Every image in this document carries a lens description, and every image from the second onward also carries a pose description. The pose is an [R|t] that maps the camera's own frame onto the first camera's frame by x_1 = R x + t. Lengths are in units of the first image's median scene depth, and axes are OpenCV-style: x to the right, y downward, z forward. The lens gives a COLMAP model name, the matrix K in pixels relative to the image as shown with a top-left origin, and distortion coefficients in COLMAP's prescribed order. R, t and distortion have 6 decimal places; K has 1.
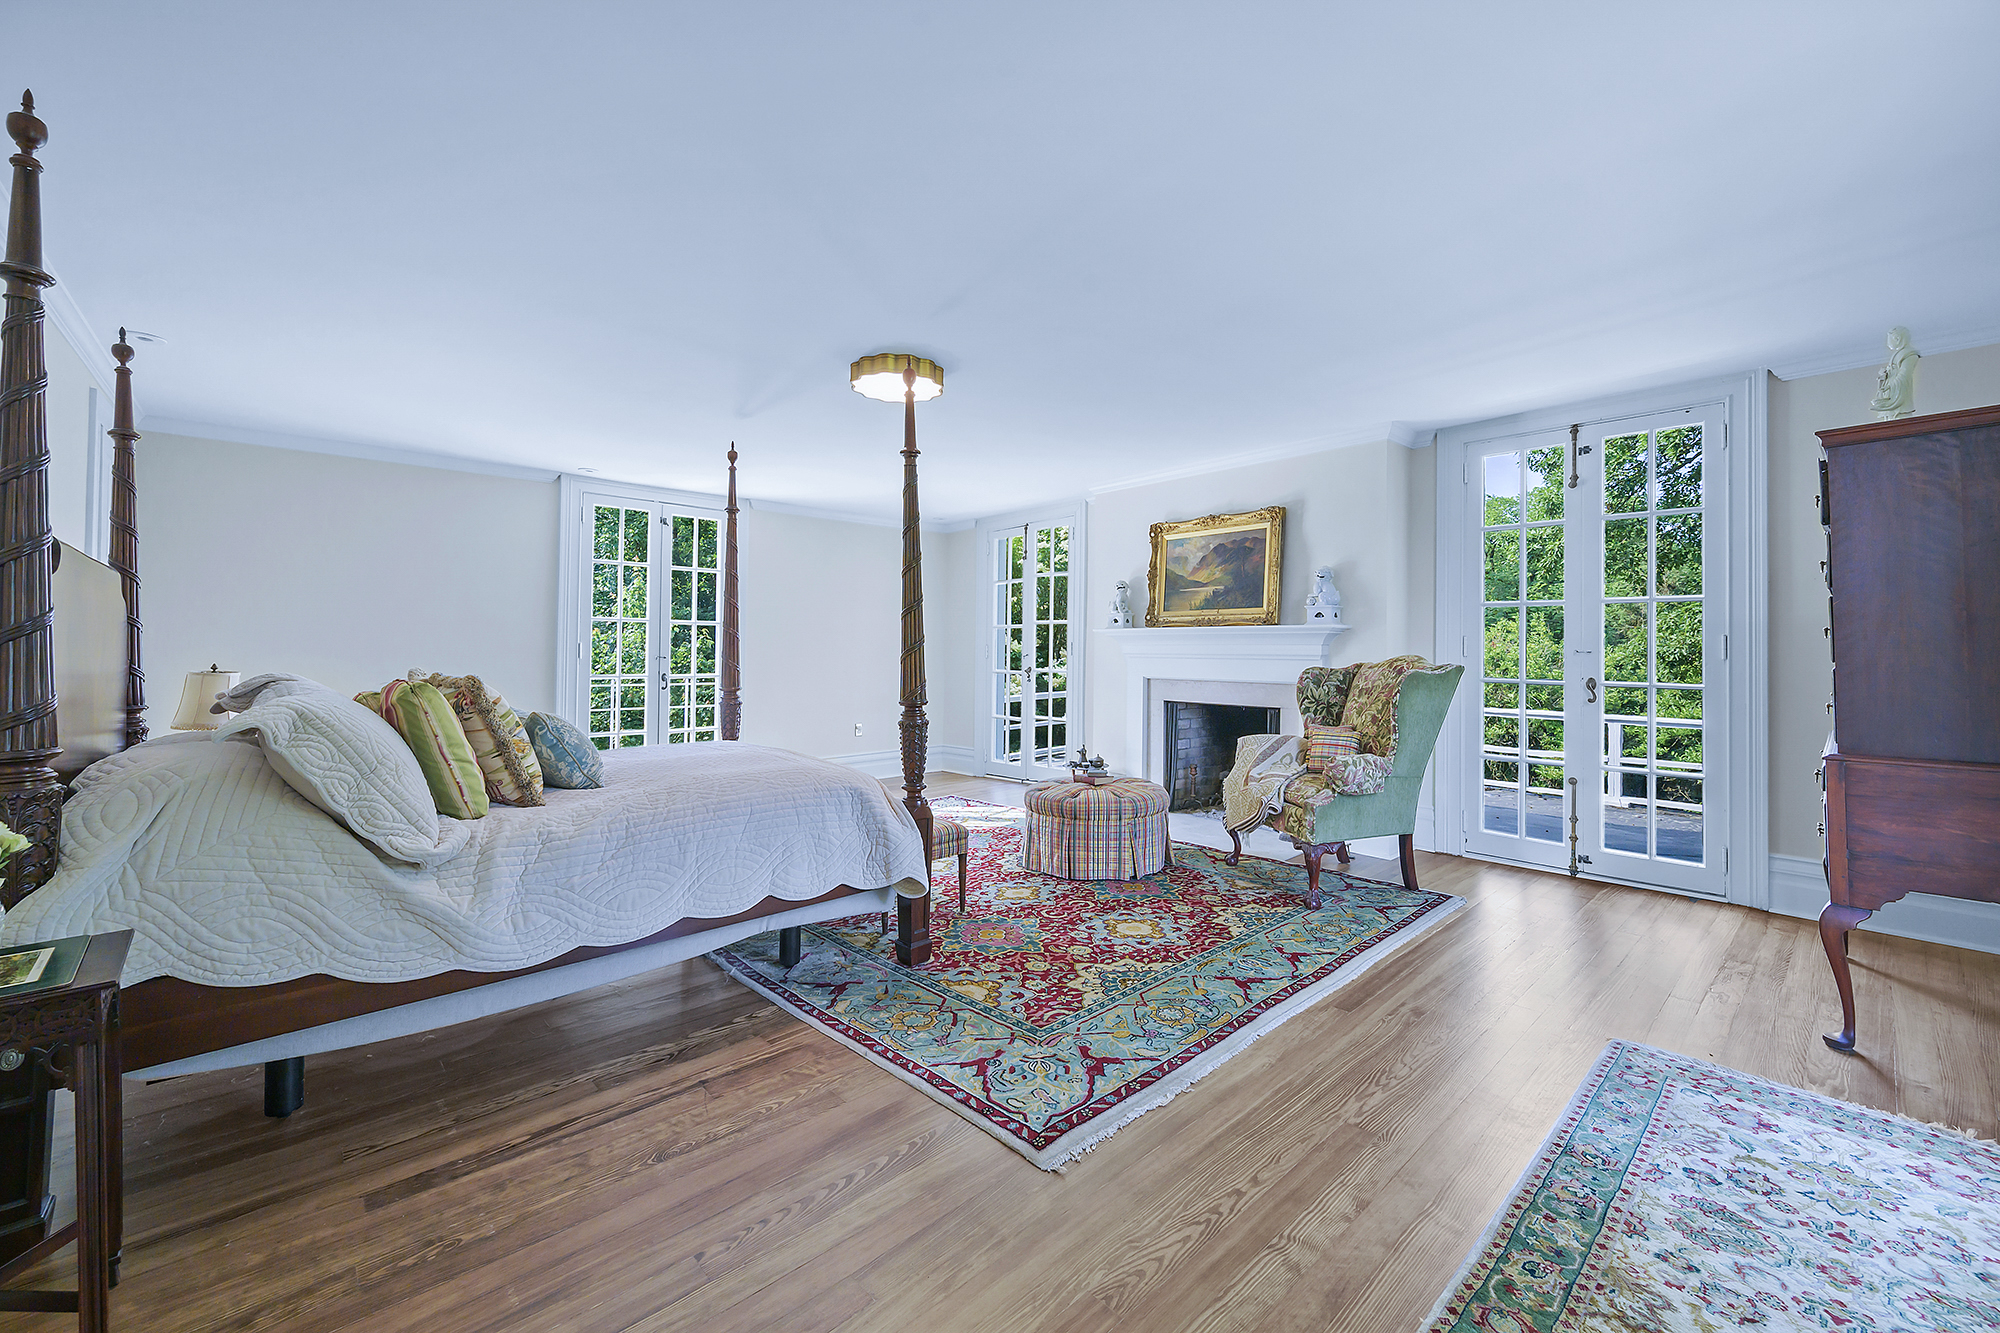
lens RADIAL K [[798.0, 0, 1002.2], [0, 798.0, 645.4], [0, 0, 1]] dist [0.000542, 0.000010]
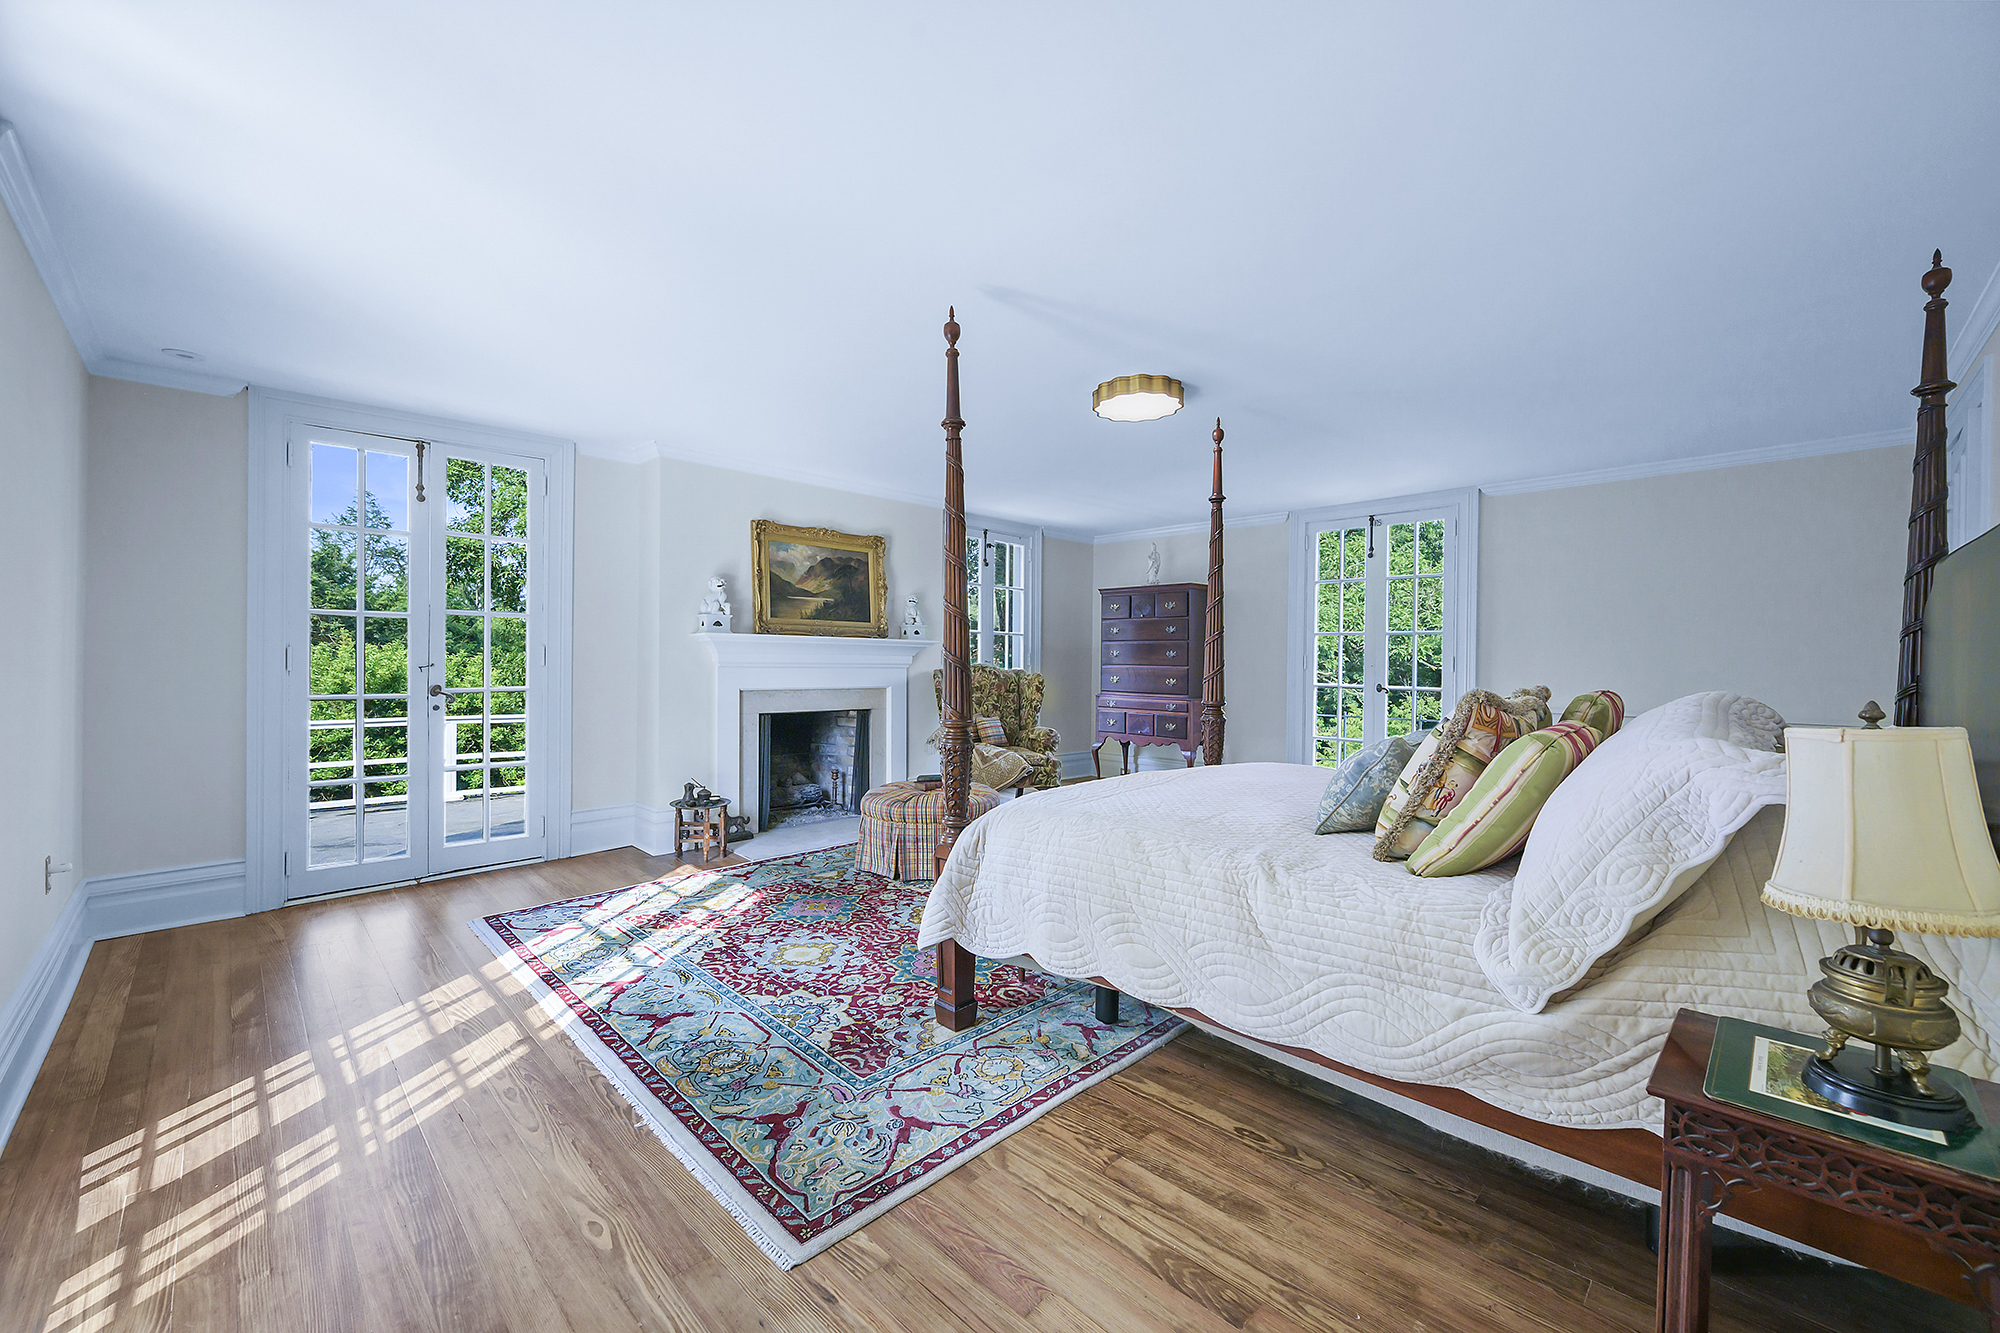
lens RADIAL K [[790.2, 0, 1000.0], [0, 790.2, 666.5], [0, 0, 1]] dist [-0.000077, -0.000001]
pose [[-0.023638, -0.005982, 0.999703, -0.764809], [-0.015733, 0.999860, 0.005611, 0.005982], [-0.999597, -0.015596, -0.023729, 0.786865]]
